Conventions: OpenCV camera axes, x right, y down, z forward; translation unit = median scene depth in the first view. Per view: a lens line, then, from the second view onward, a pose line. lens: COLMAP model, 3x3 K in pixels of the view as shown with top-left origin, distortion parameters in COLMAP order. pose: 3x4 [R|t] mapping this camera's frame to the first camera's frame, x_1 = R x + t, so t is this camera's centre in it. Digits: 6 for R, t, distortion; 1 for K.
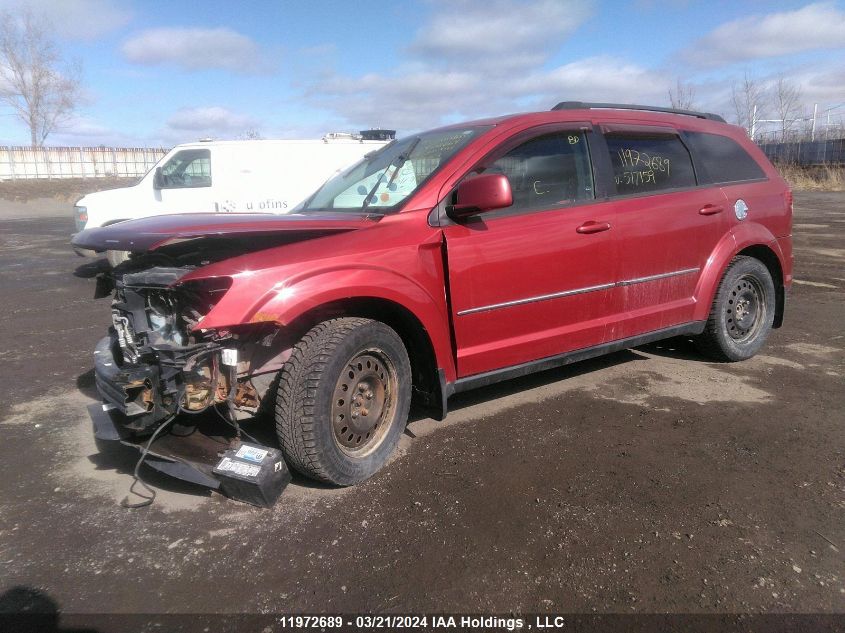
lens RADIAL K [[641.6, 0, 422.5], [0, 641.6, 316.5], [0, 0, 1]] dist [0.047318, -0.007350]
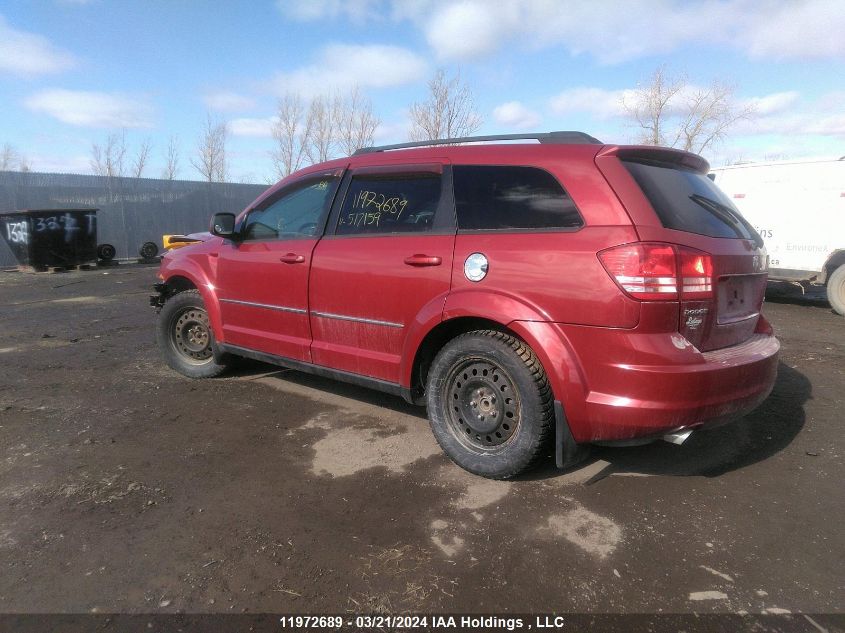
lens RADIAL K [[641.6, 0, 422.5], [0, 641.6, 316.5], [0, 0, 1]] dist [0.047318, -0.007350]
pose [[0.209611, 0.182209, -0.960658, 1.325809], [-0.199582, 0.969772, 0.140390, -0.224203], [0.957199, 0.162303, 0.239640, 0.863300]]
